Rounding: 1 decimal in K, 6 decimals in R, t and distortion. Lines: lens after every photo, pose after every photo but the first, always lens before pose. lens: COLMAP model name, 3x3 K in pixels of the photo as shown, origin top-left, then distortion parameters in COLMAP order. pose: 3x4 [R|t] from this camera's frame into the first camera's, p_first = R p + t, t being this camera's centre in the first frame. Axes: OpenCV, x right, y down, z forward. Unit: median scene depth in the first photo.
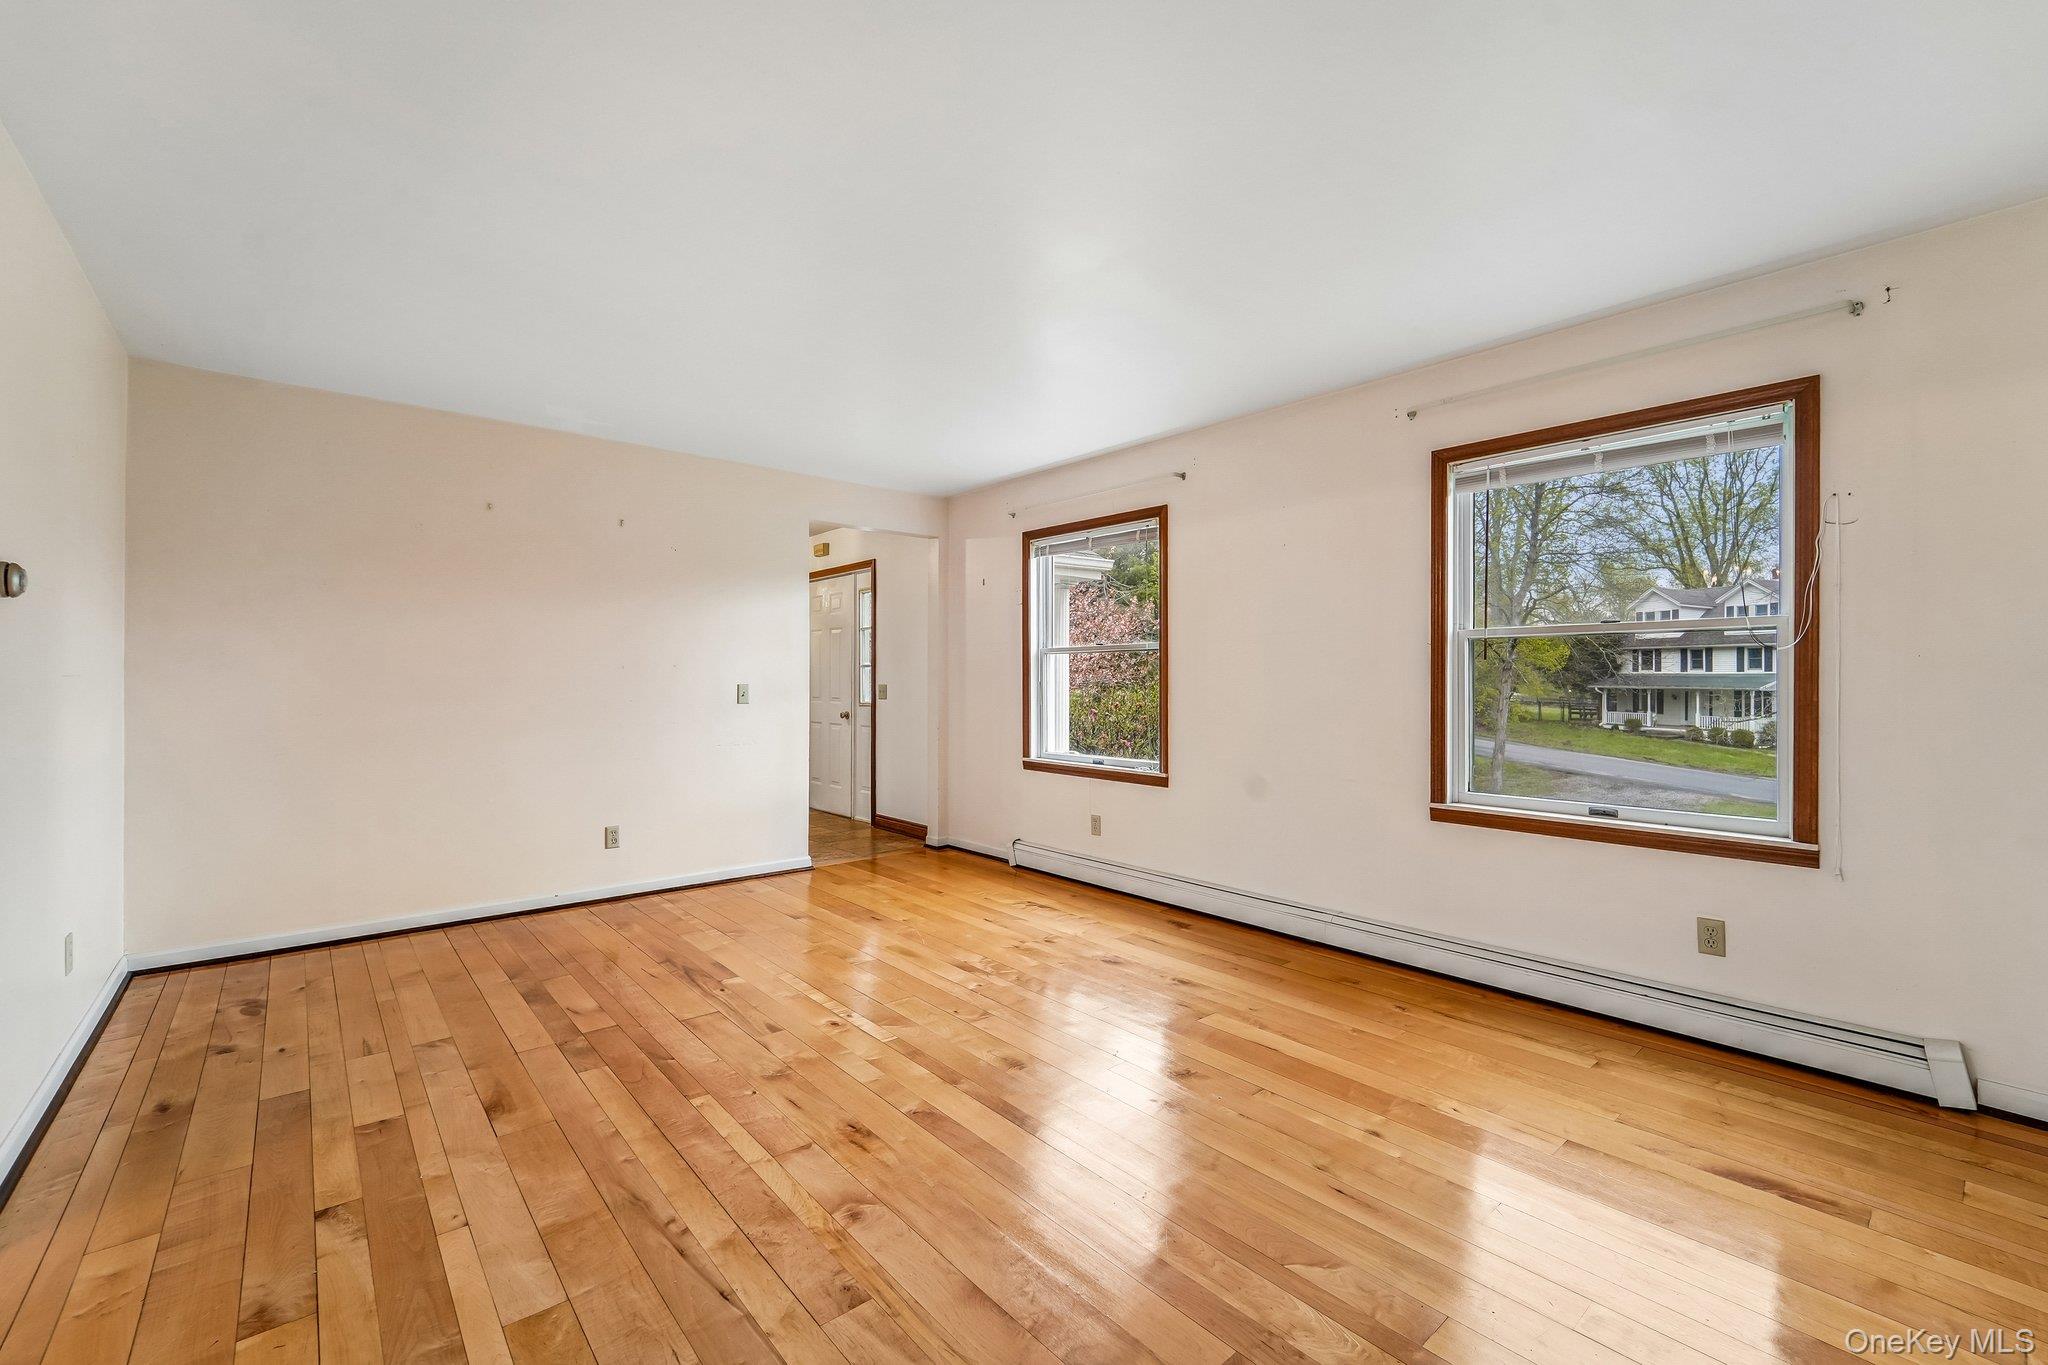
lens RADIAL K [[833.9, 0, 1017.4], [0, 833.9, 655.9], [0, 0, 1]] dist [-0.008428, -0.002244]
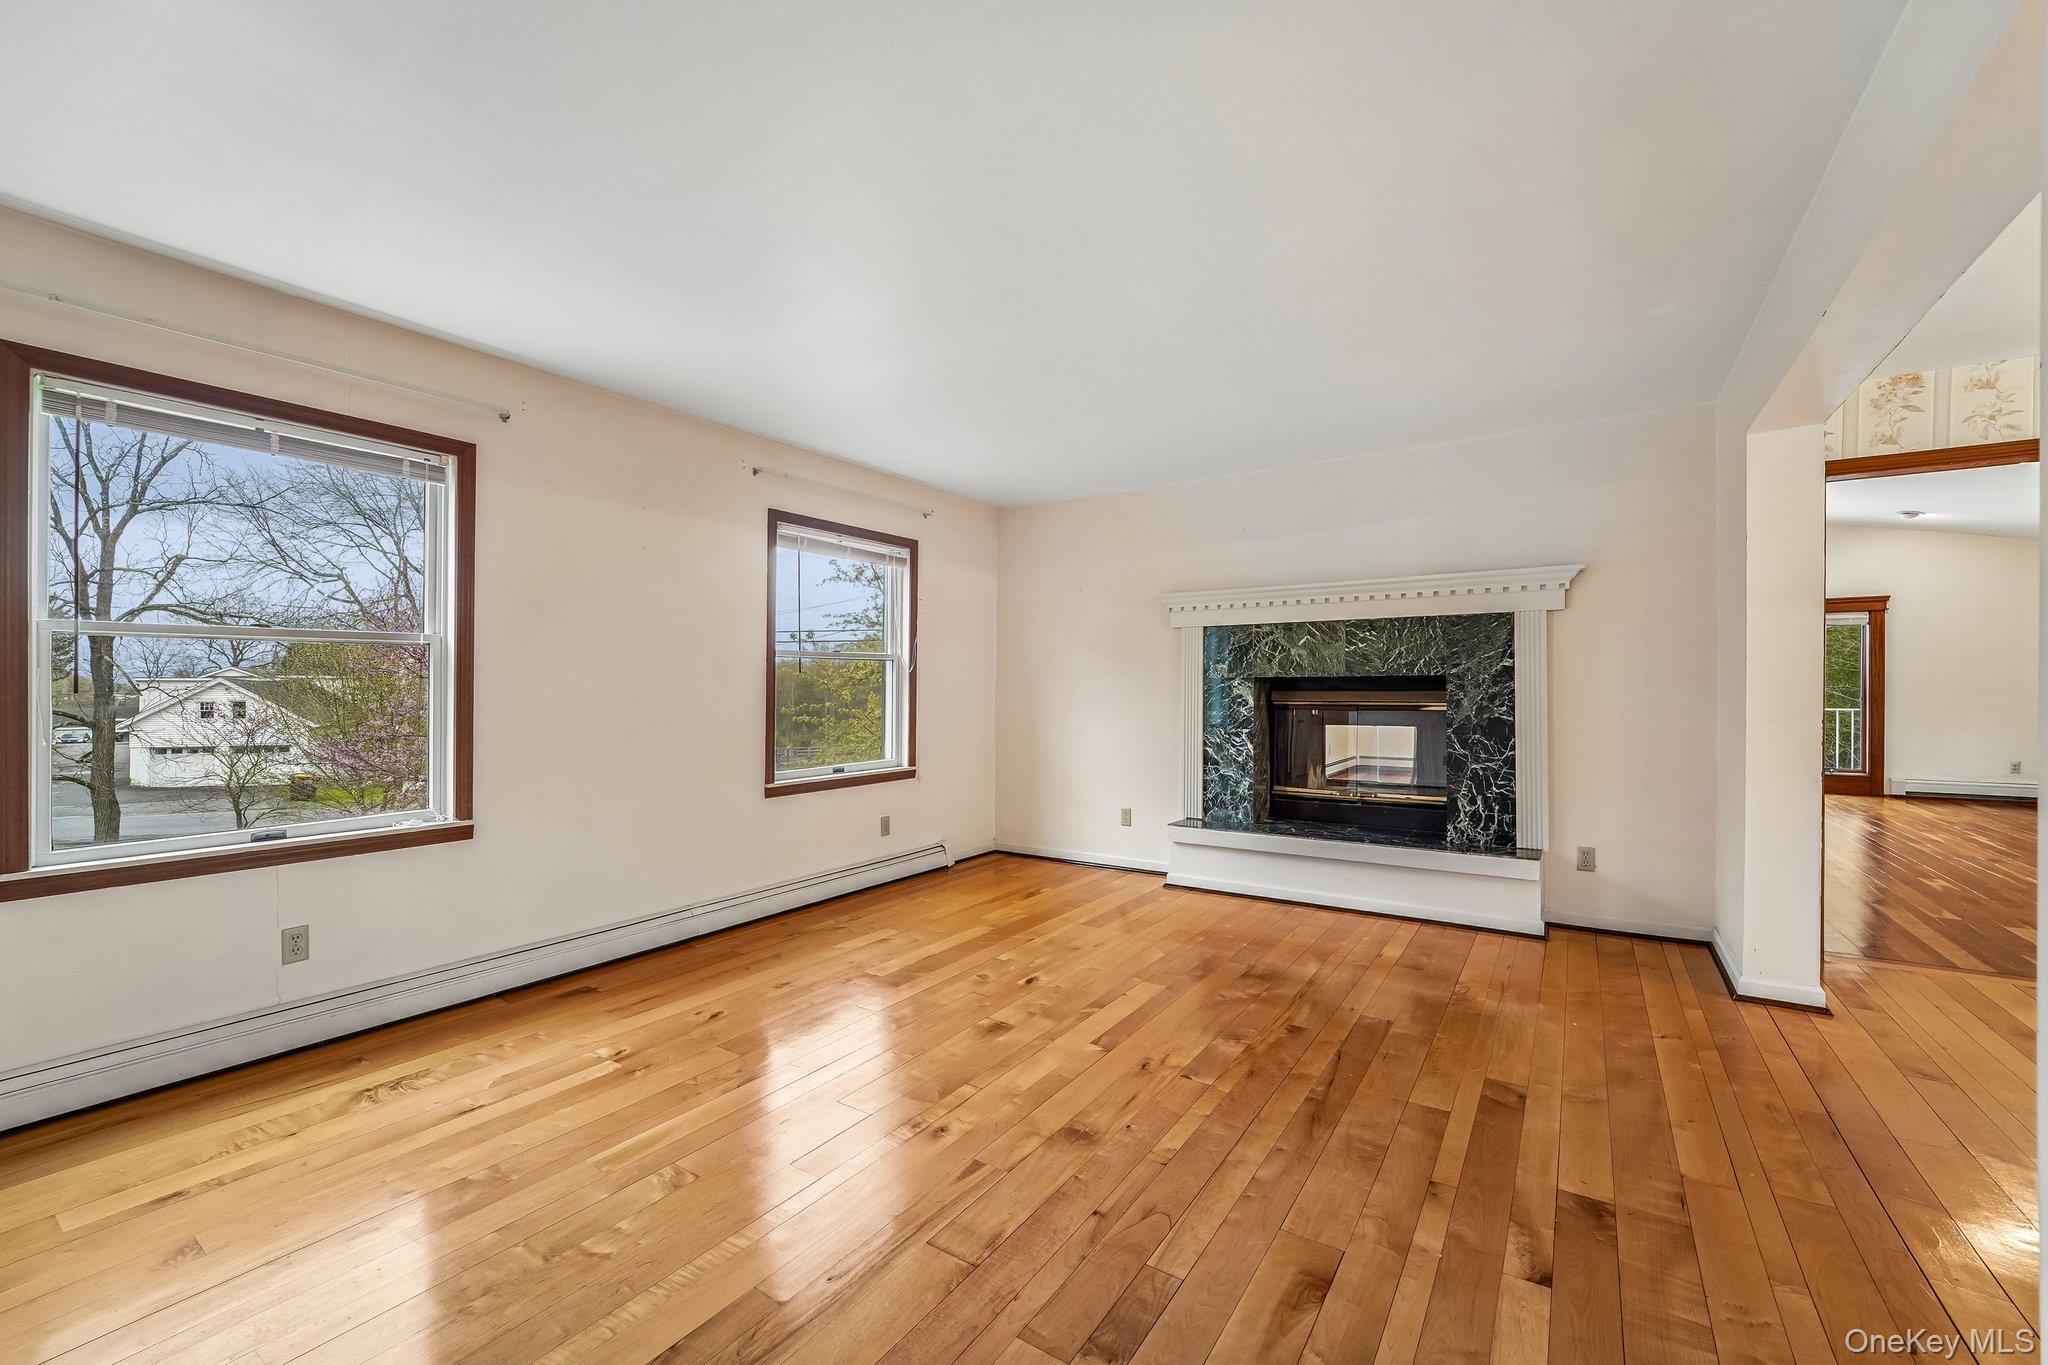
lens RADIAL K [[833.9, 0, 1025.7], [0, 833.9, 678.4], [0, 0, 1]] dist [-0.008428, -0.002244]
pose [[-0.265457, 0.007934, 0.964090, -0.836168], [-0.025273, 0.999565, -0.015184, 0.023333], [-0.963791, -0.028396, -0.265141, 0.959858]]
